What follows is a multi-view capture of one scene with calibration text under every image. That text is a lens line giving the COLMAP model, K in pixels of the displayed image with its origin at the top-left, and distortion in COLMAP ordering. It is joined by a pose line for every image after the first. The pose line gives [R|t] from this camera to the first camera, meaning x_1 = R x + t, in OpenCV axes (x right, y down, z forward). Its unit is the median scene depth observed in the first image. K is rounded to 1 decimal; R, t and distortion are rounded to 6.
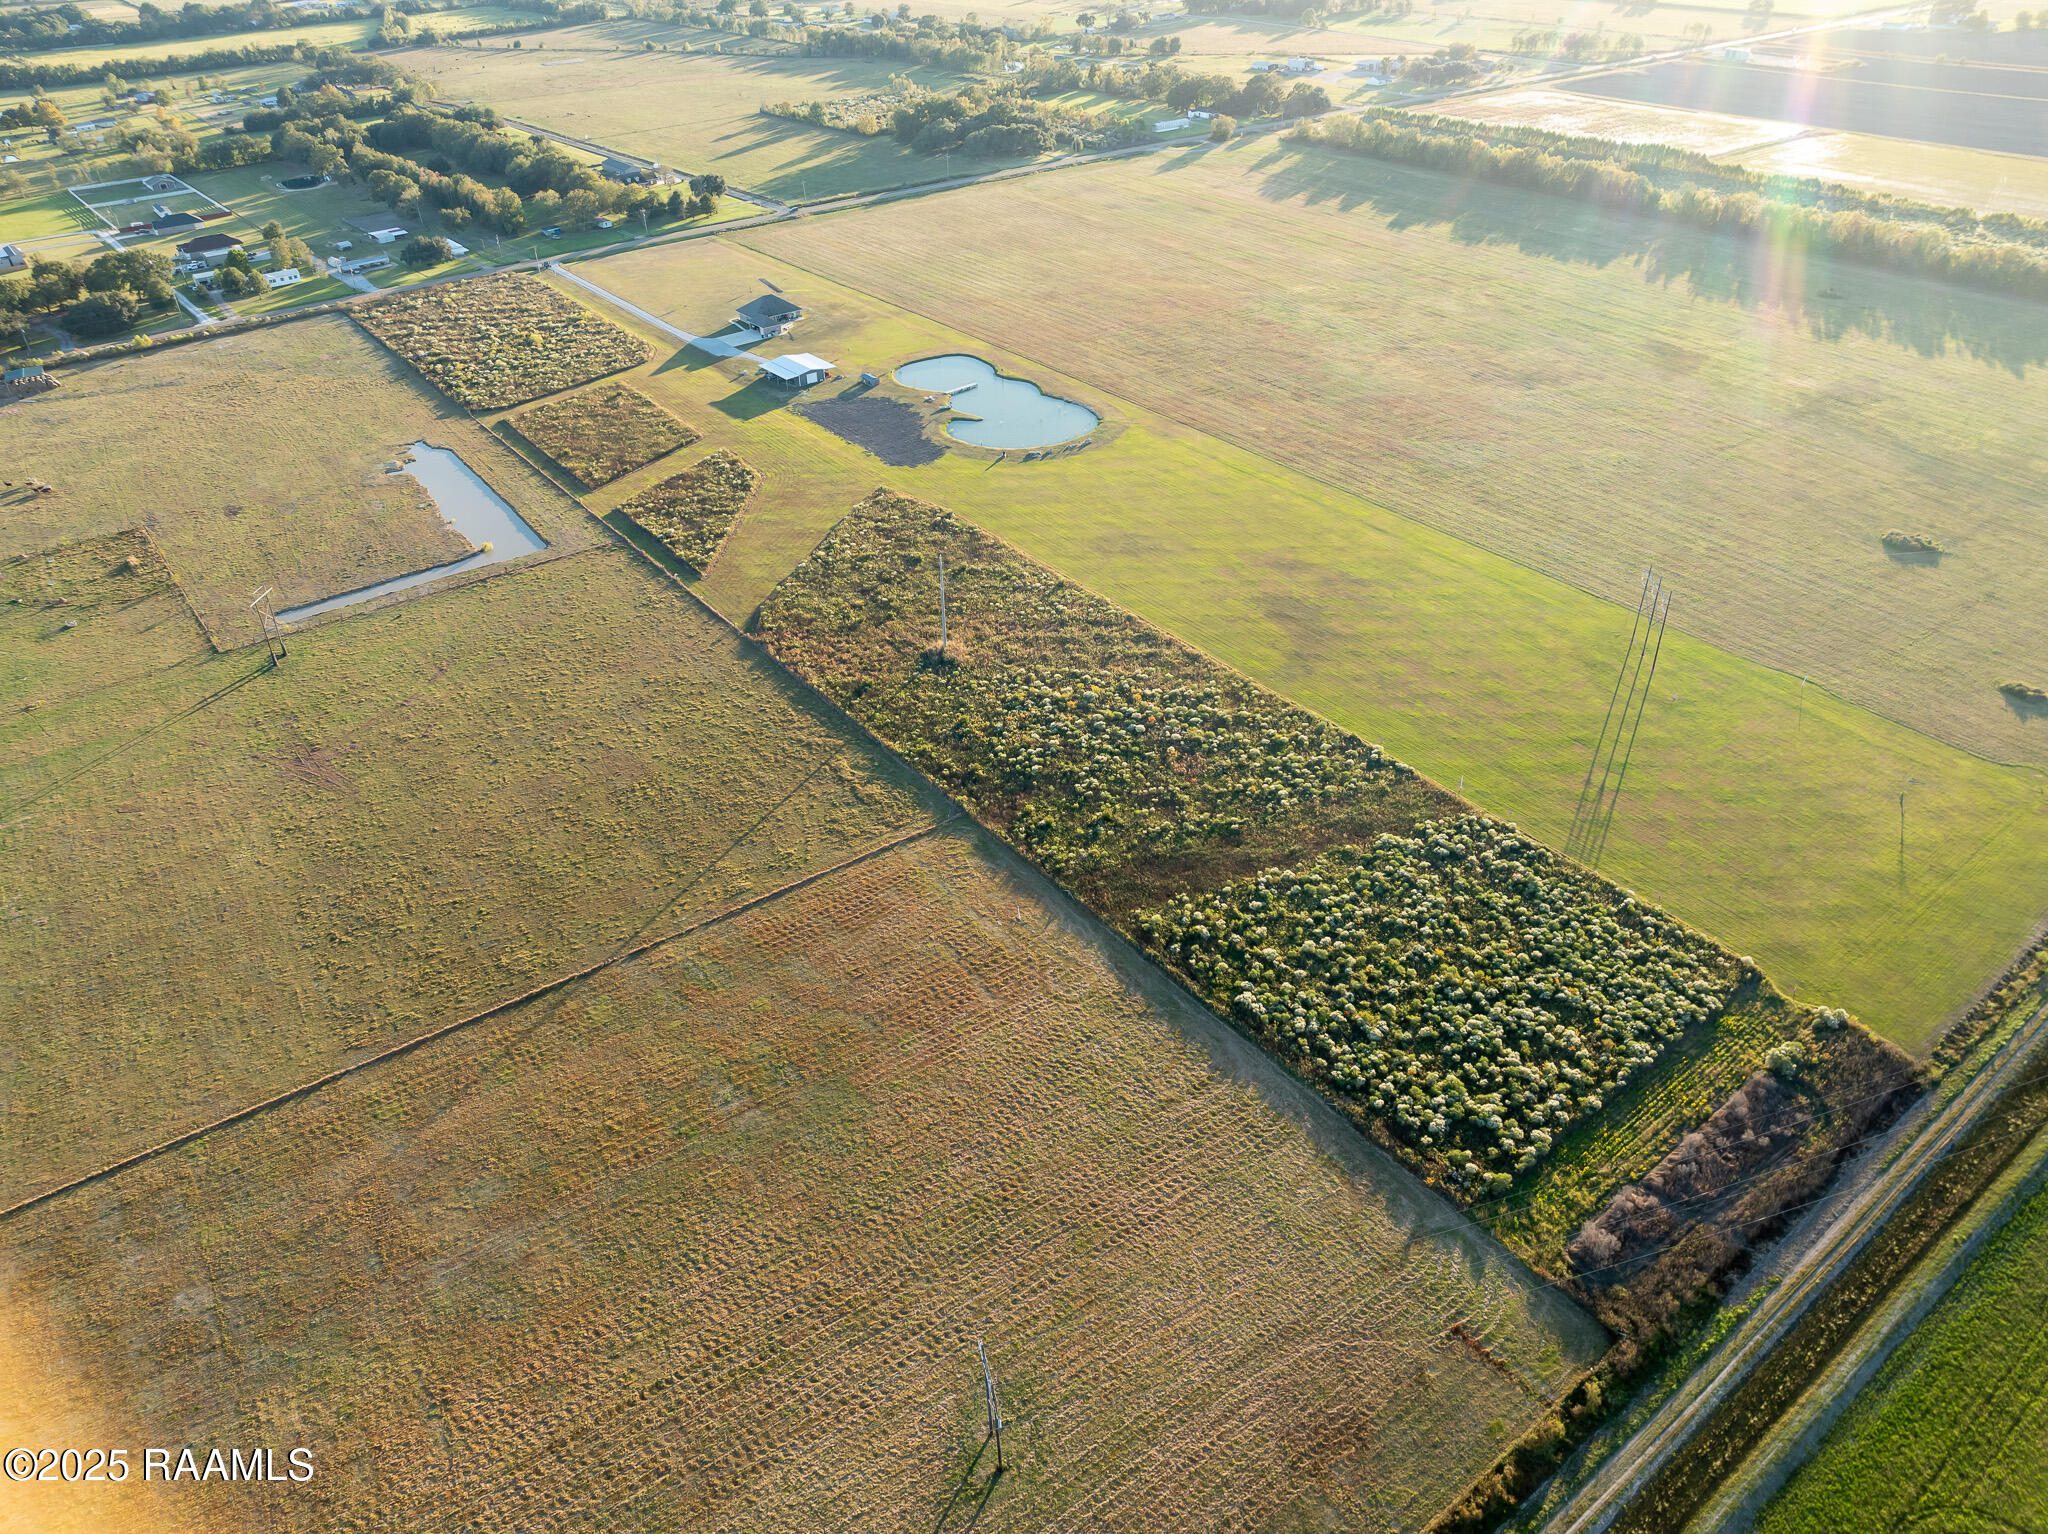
lens RADIAL K [[1435.5, 0, 1024.0], [0, 1435.5, 767.0], [0, 0, 1]] dist [-0.041136, 0.003305]
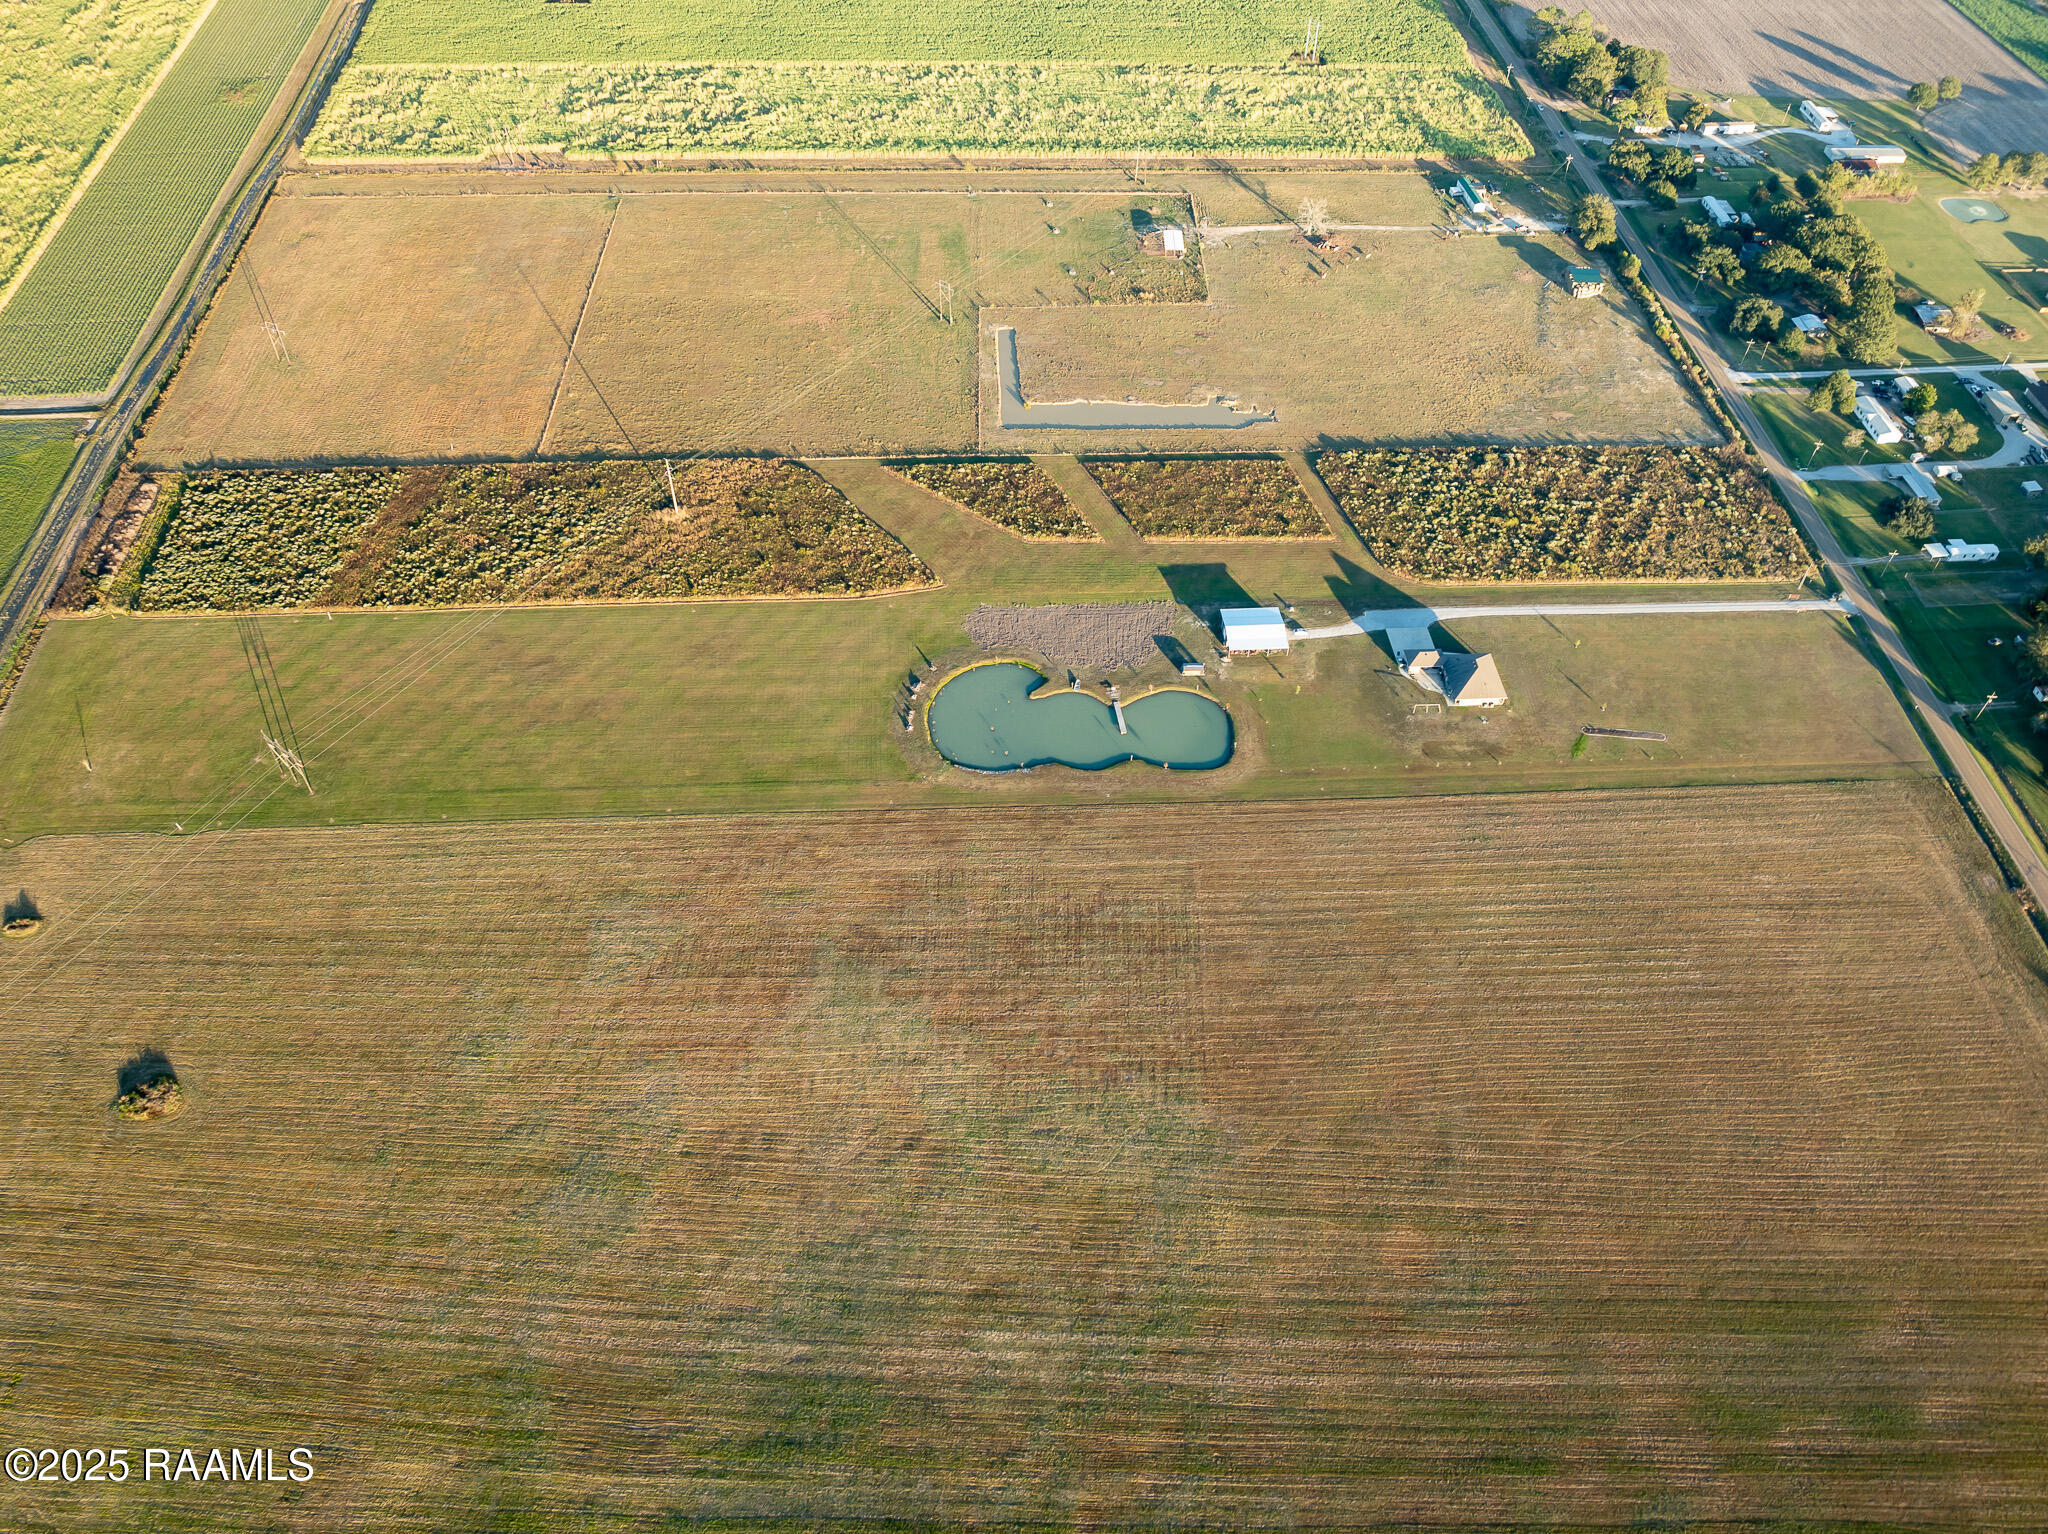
lens RADIAL K [[1549.1, 0, 1062.5], [0, 1549.1, 761.6], [0, 0, 1]] dist [-0.027110, -0.030097]
pose [[-0.538463, 0.624461, -0.565779, 0.743336], [-0.485155, 0.319231, 0.814074, -1.392630], [0.688972, 0.712839, 0.131066, 1.134399]]
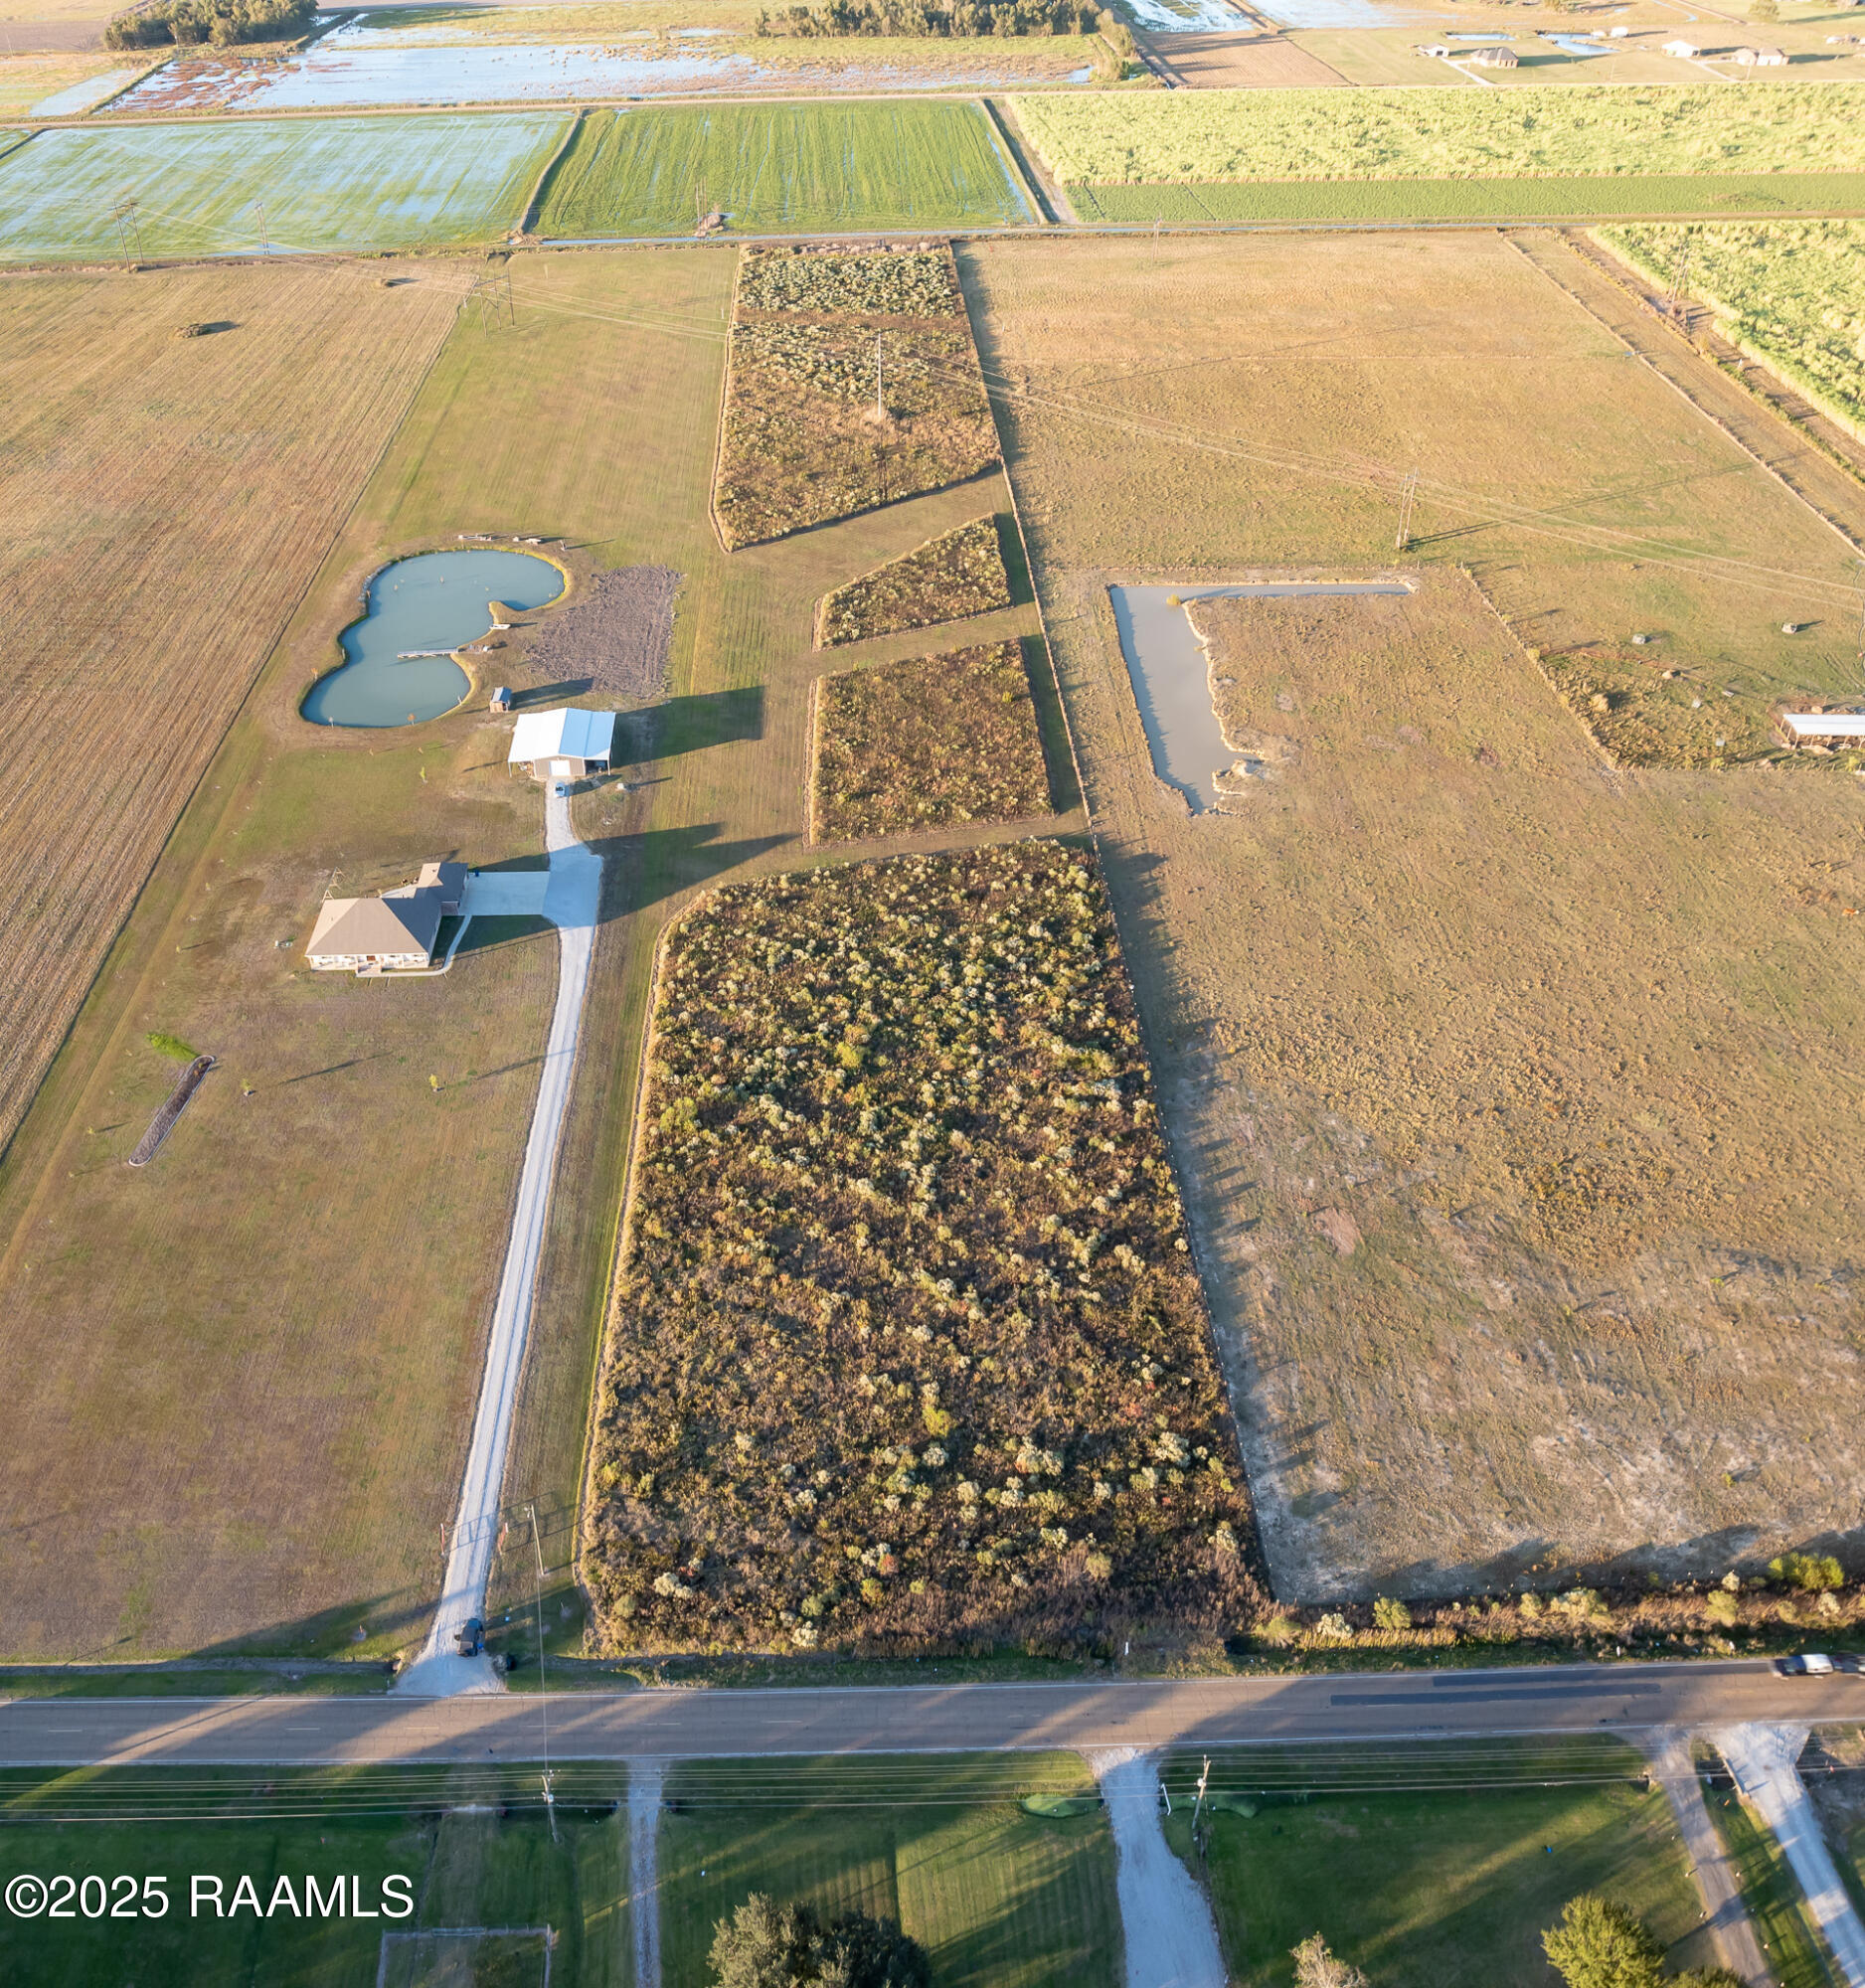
lens RADIAL K [[1857.3, 0, 812.7], [0, 1857.3, 994.1], [0, 0, 1]] dist [-0.017204, -0.044974]
pose [[-0.802927, -0.314927, 0.506091, -0.885007], [0.365688, 0.410235, 0.835452, -1.122506], [-0.470723, 0.855878, -0.214224, 1.625679]]
